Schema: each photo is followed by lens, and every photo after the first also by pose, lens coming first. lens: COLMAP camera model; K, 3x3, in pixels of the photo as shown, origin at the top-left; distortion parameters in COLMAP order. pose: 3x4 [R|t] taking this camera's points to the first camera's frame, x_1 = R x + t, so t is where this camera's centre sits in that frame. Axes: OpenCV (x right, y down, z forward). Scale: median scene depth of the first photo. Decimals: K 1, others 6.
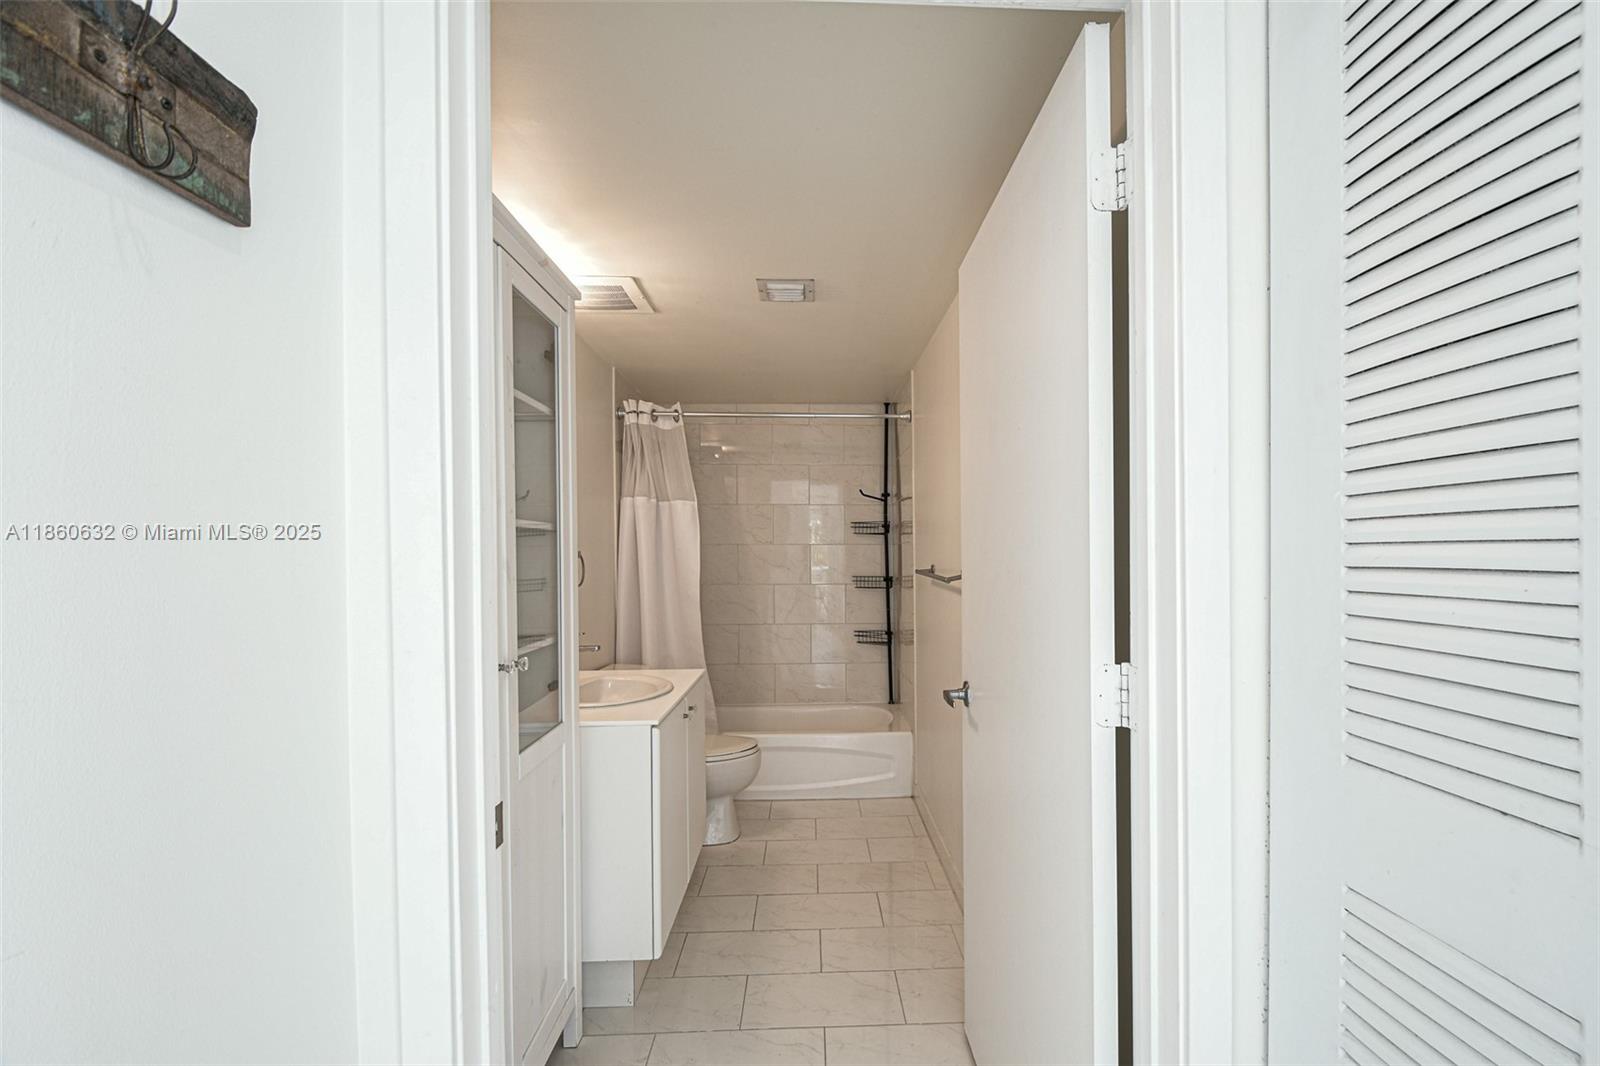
lens RADIAL K [[693.4, 0, 843.6], [0, 693.4, 561.6], [0, 0, 1]] dist [0.001265, -0.000021]
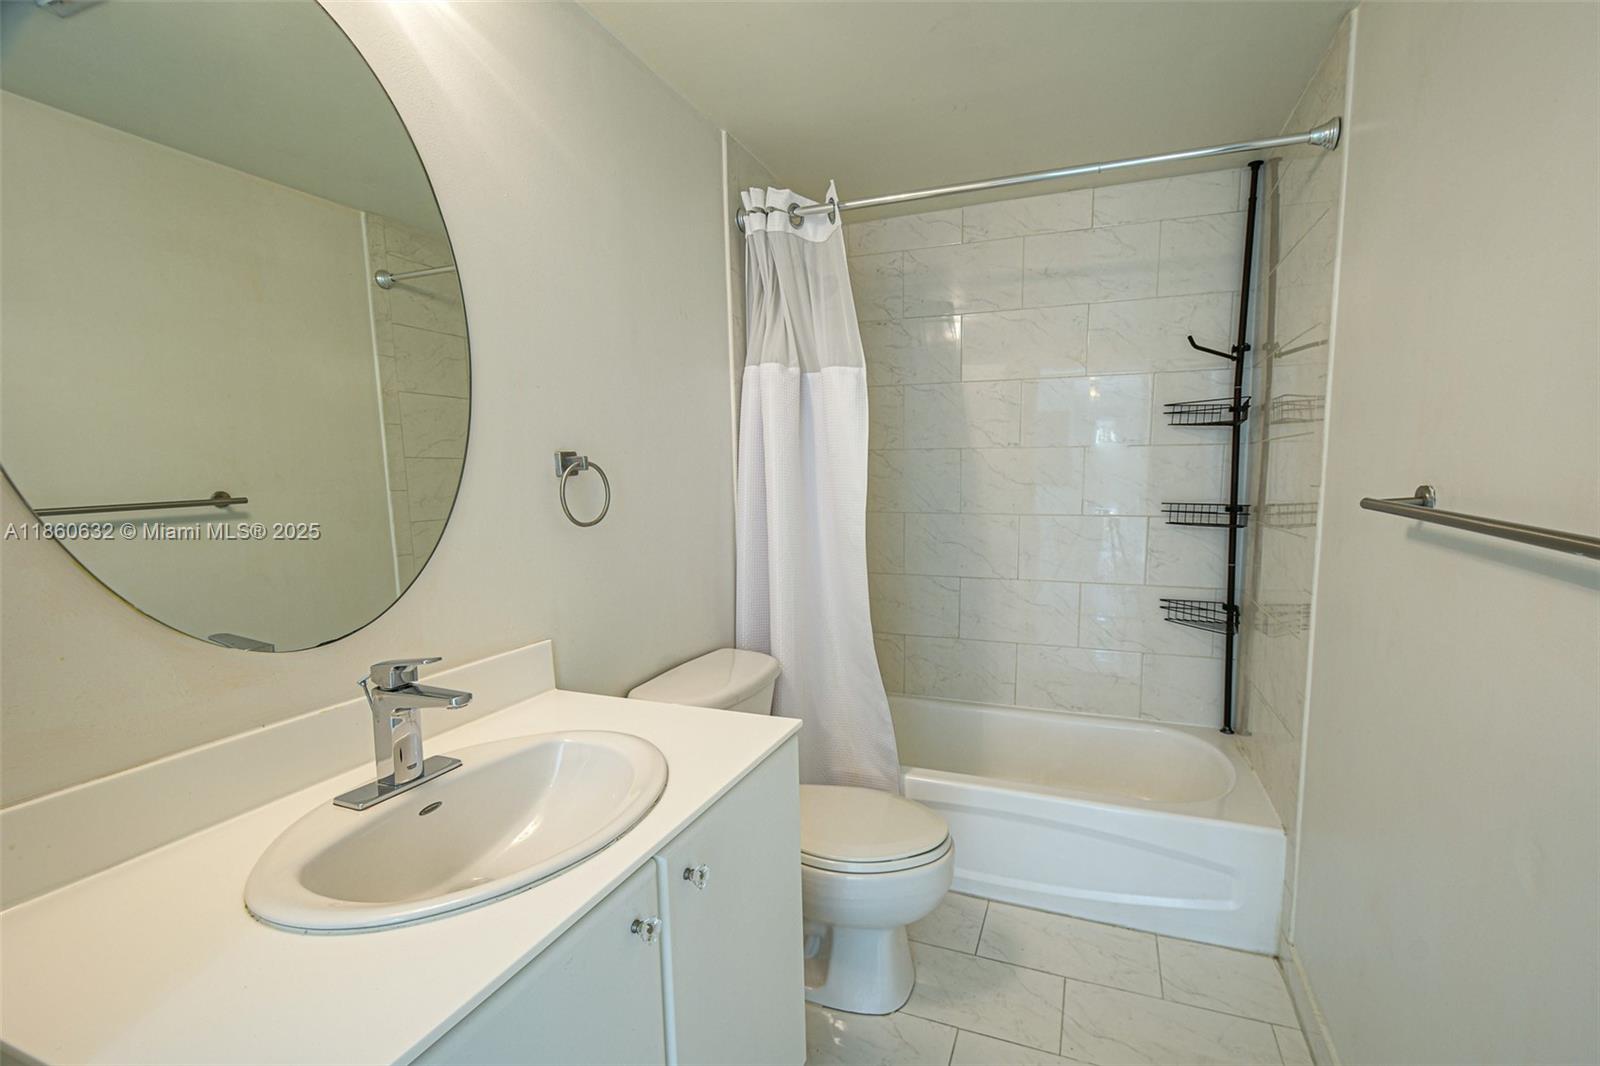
lens RADIAL K [[693.4, 0, 843.6], [0, 693.4, 561.6], [0, 0, 1]] dist [0.001265, -0.000021]
pose [[0.920881, 0.046137, -0.387105, -0.006228], [0.001347, 0.992590, 0.121506, -0.000217], [0.389842, -0.112413, 0.913995, 0.462361]]
